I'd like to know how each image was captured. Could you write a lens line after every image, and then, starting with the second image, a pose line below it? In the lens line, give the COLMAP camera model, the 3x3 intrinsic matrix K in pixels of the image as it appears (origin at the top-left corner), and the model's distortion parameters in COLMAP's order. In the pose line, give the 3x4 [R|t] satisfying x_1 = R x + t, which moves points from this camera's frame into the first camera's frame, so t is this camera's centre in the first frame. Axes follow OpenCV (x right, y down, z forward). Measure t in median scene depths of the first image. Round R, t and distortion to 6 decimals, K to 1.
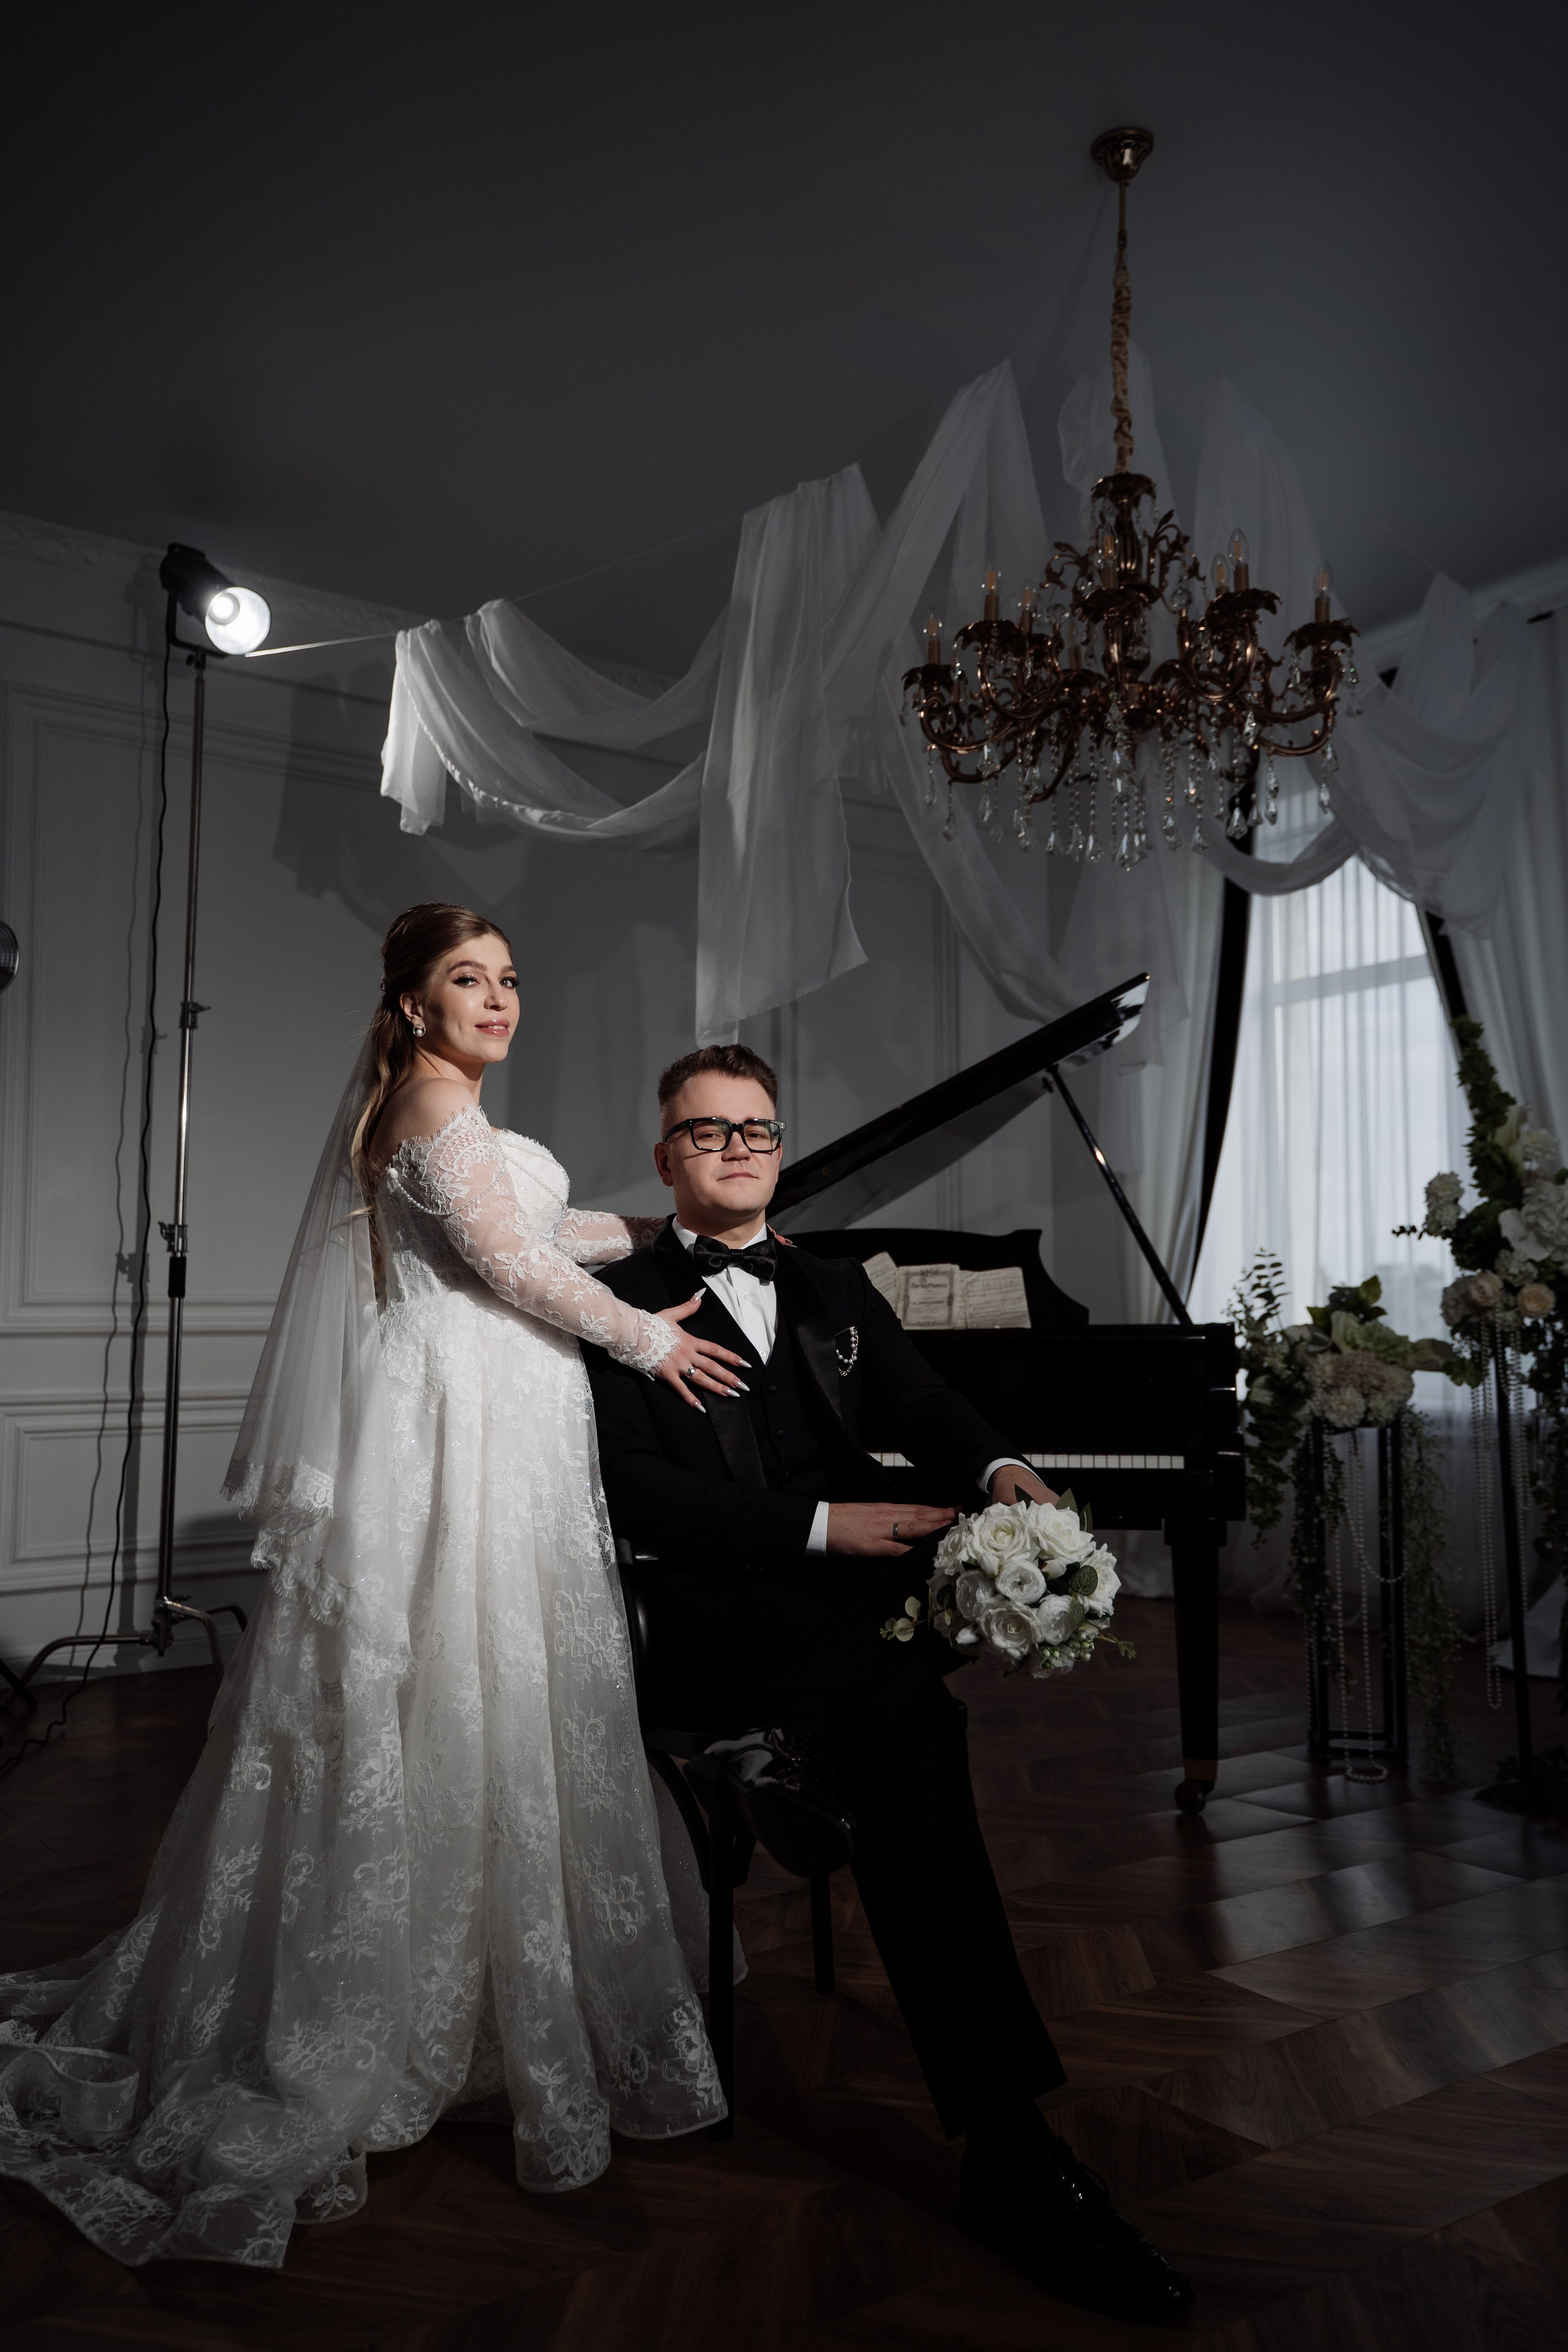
lens RADIAL K [[1743.9, 0, 799.5], [0, 1743.9, 1203.1], [0, 0, 1]] dist [0.085064, -0.052395]
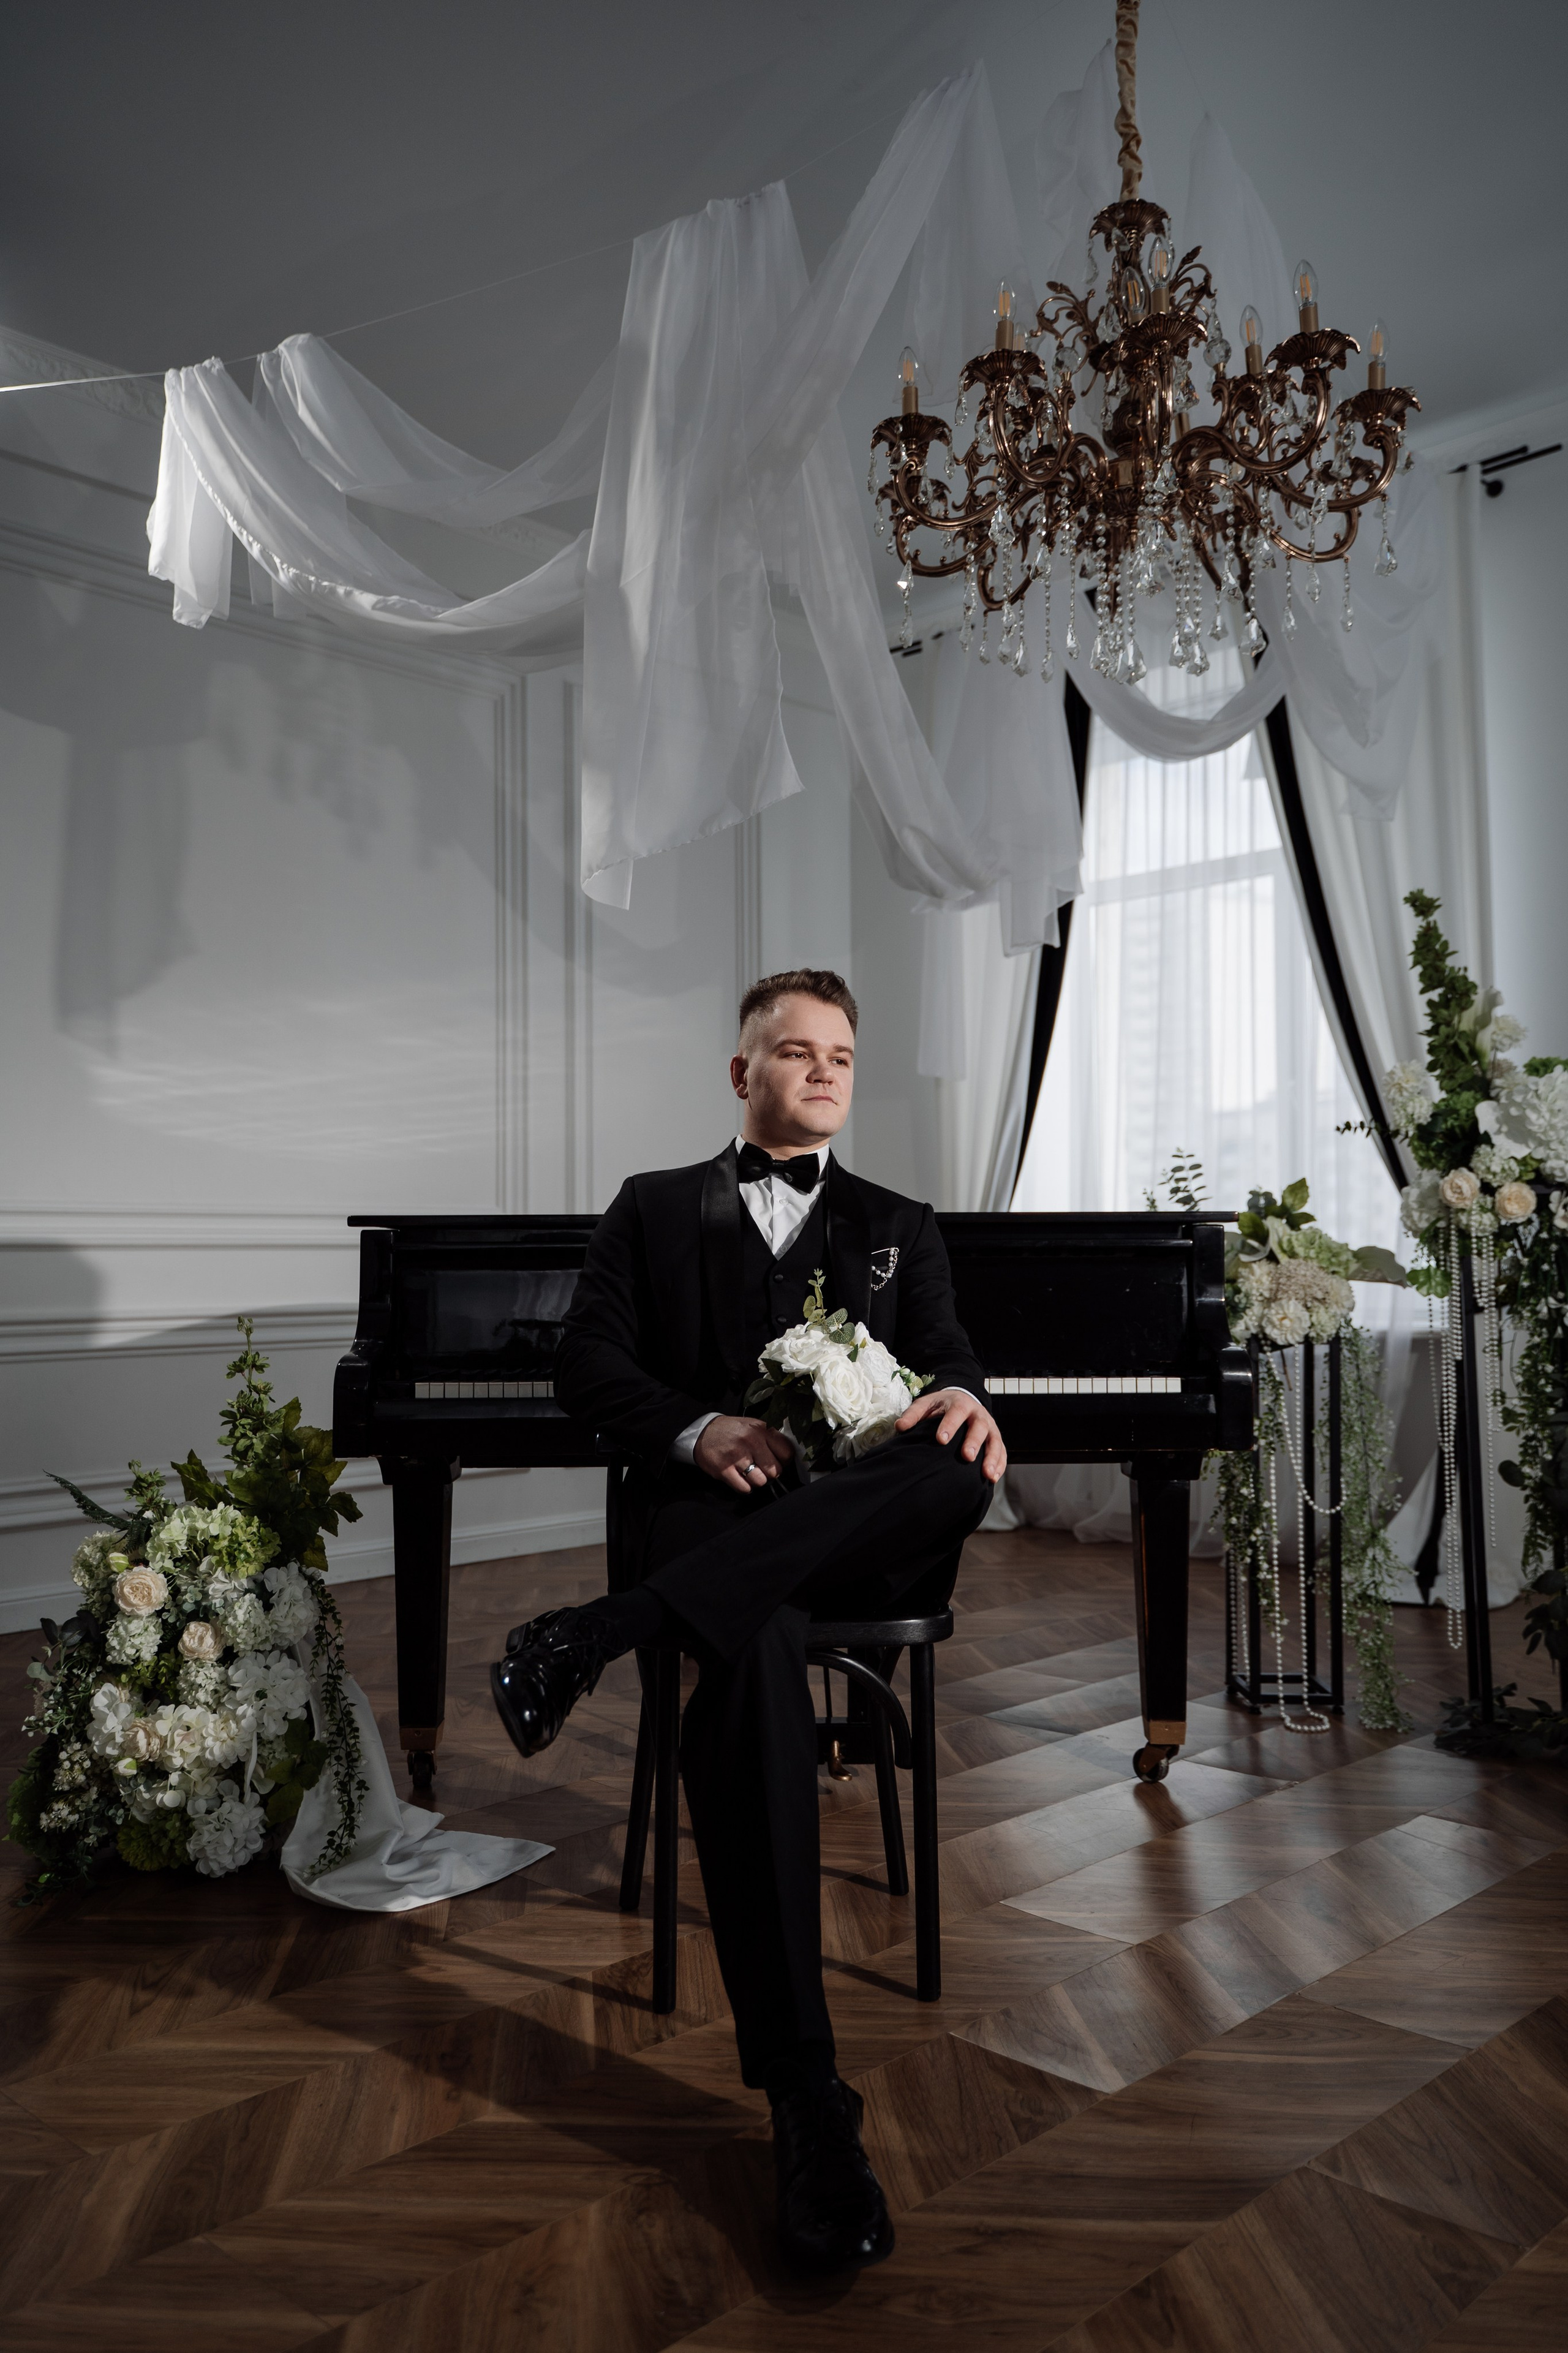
lens RADIAL K [[1744.5, 0, 794.7], [0, 1744.5, 1183.0], [0, 0, 1]] dist [0.085064, -0.052395]
pose [[0.984055, 0.006530, 0.177745, -0.104085], [-0.011537, 0.999565, 0.027150, 0.024191], [-0.177491, -0.028768, 0.983702, 0.165231]]
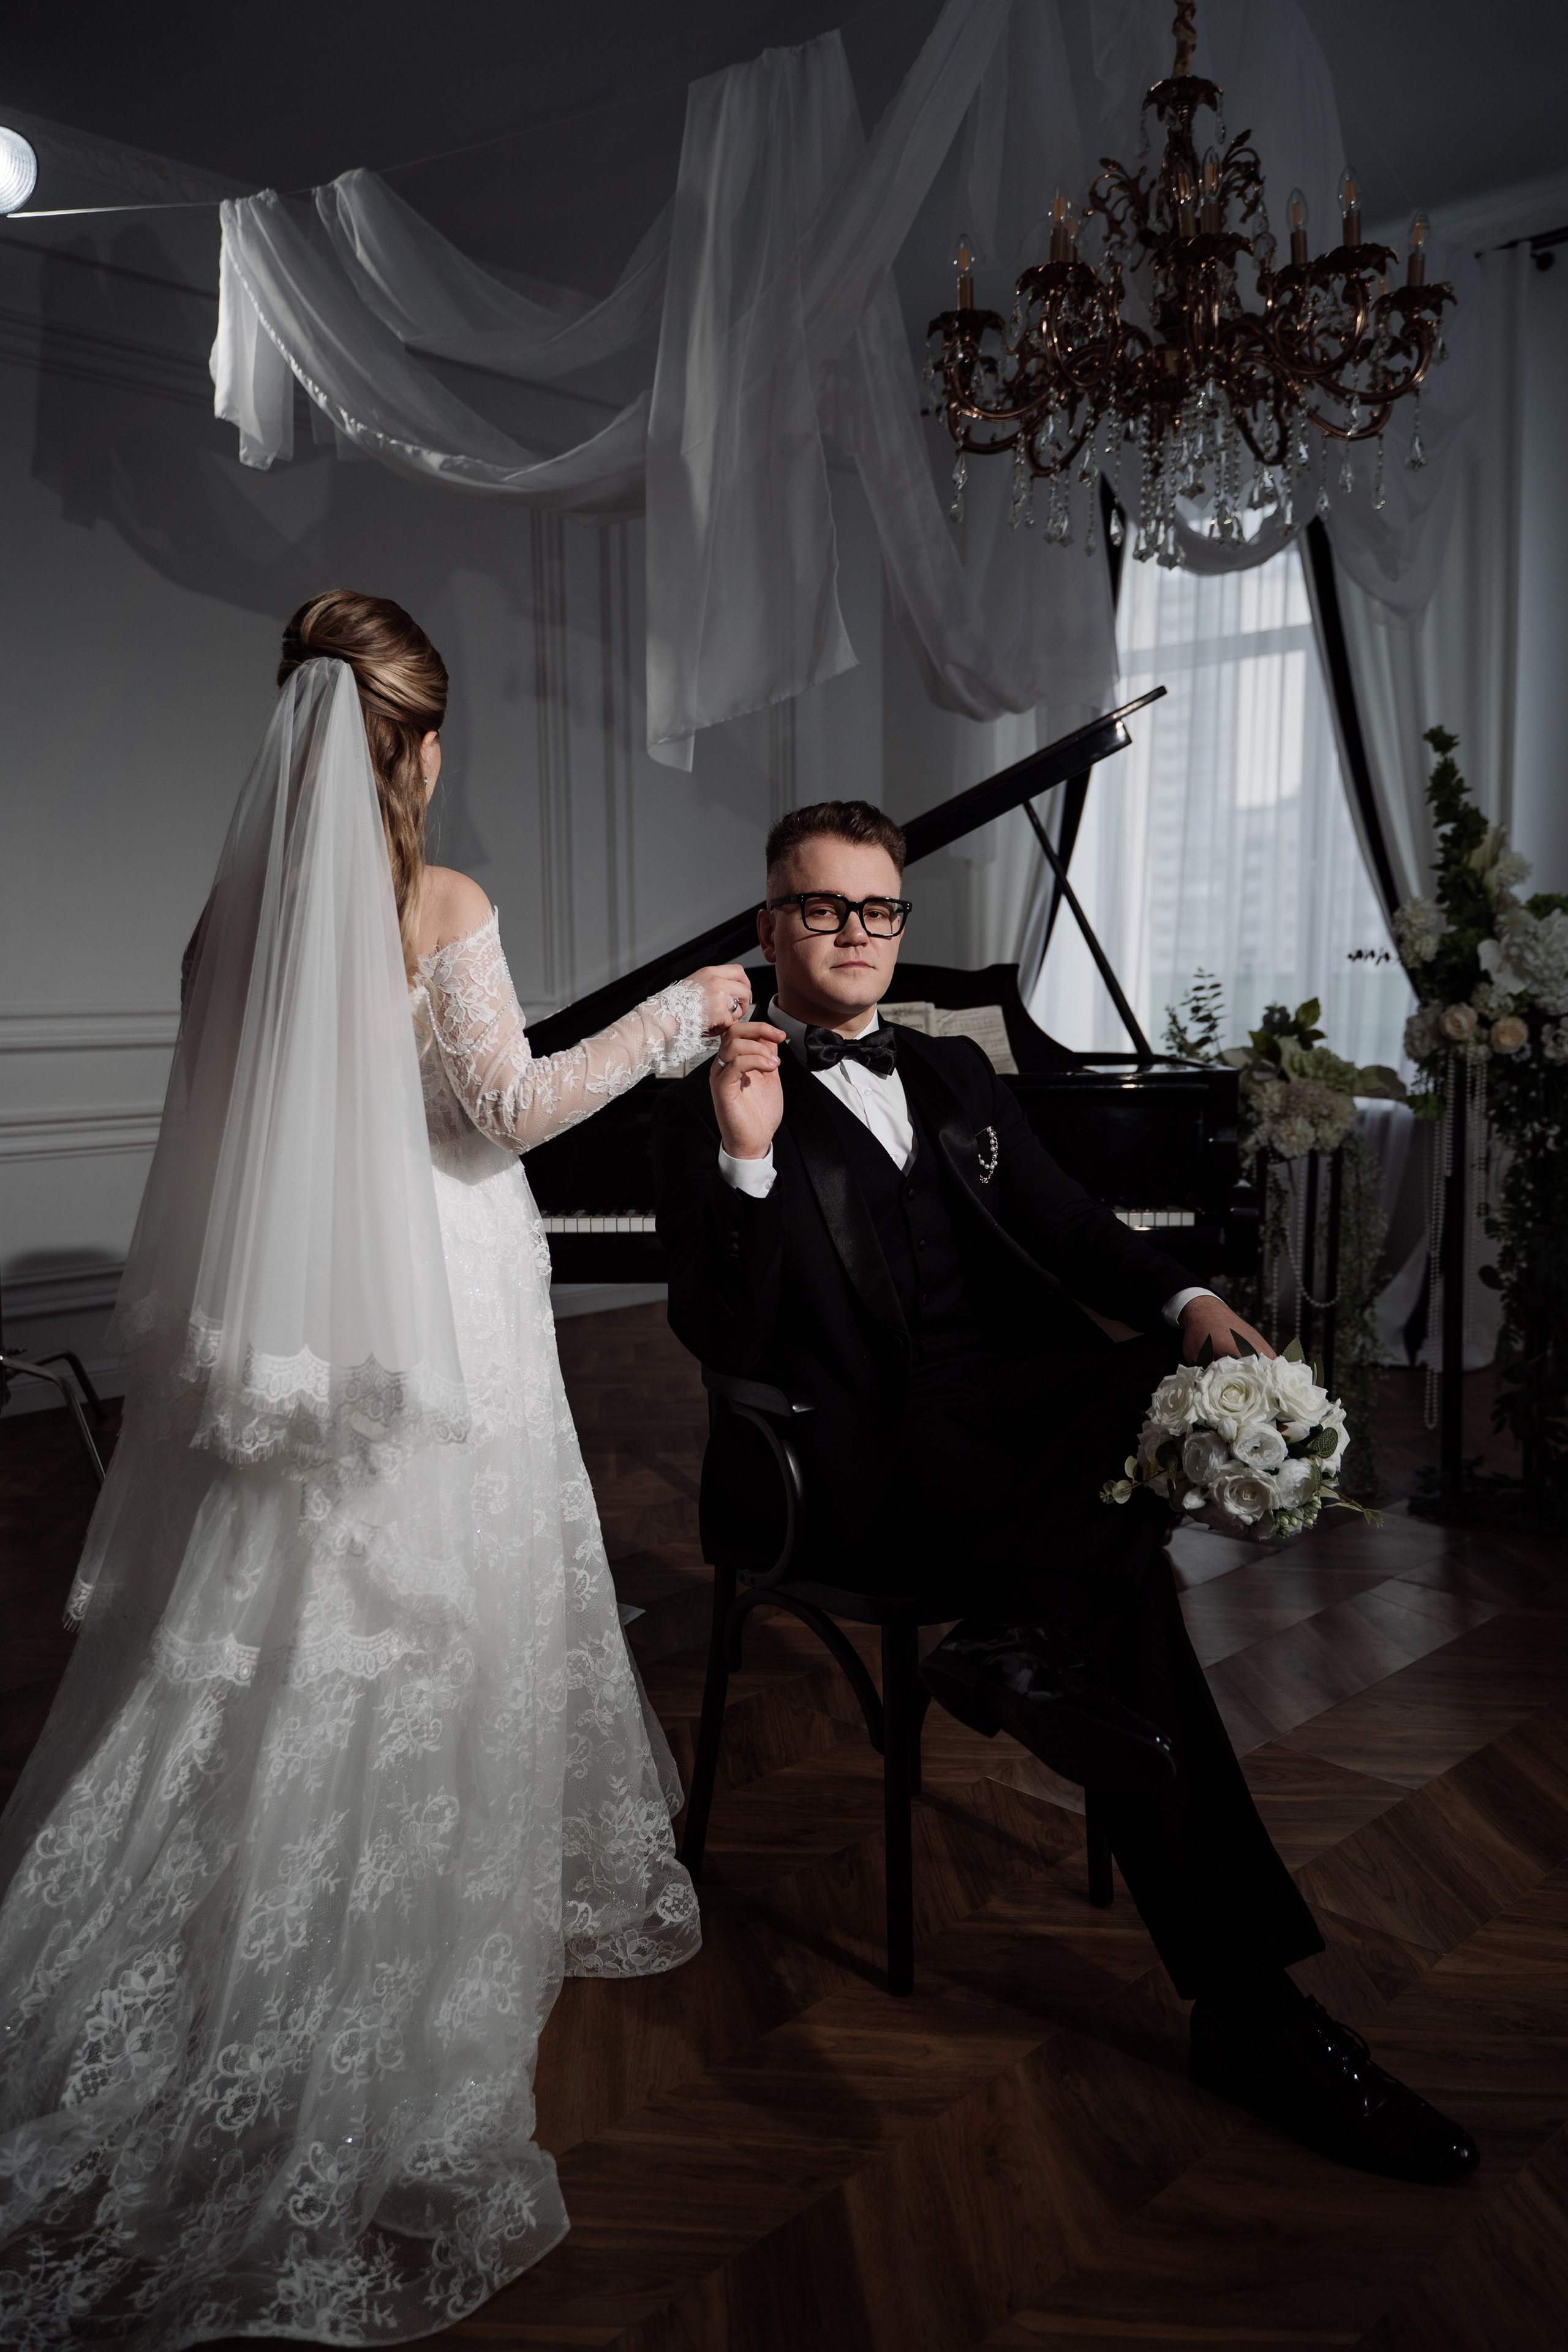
lens RADIAL K [[1743.9, 0, 793.4], [0, 1743.9, 1153.8], [0, 0, 1]] dist [0.085064, -0.052395]
pose [[0.985692, -0.020960, 0.167247, -0.135965], [-0.009028, 0.984249, 0.176559, -0.047455], [-0.168314, -0.175543, 0.969977, 0.096866]]
